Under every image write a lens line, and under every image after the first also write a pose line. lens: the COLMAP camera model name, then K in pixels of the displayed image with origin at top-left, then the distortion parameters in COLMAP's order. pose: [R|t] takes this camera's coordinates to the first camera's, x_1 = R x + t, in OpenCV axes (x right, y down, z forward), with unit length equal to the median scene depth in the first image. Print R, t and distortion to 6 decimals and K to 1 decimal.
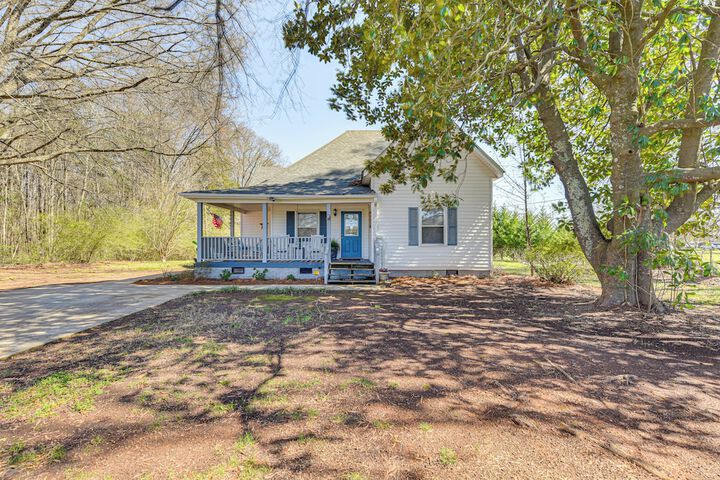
lens RADIAL K [[285.2, 0, 360.0], [0, 285.2, 240.0], [0, 0, 1]] dist [-0.000159, -0.000034]
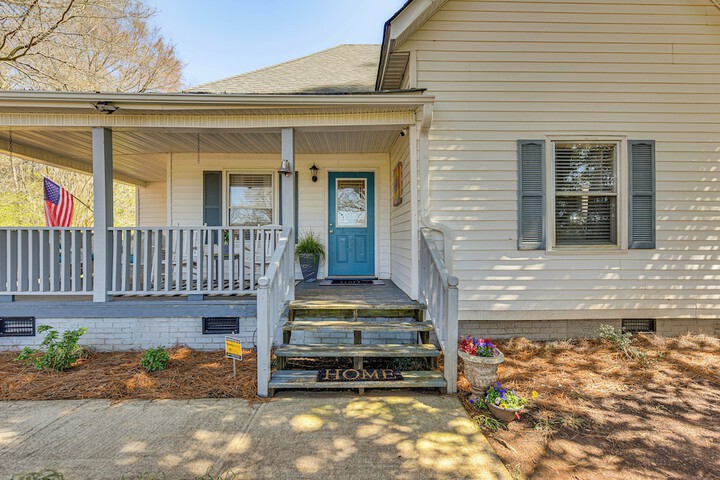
lens RADIAL K [[285.2, 0, 360.0], [0, 285.2, 240.0], [0, 0, 1]] dist [-0.000159, -0.000034]
pose [[0.999740, -0.002963, 0.022609, -0.030728], [0.002869, 0.999987, 0.004194, 0.004927], [-0.022621, -0.004128, 0.999736, 0.655796]]
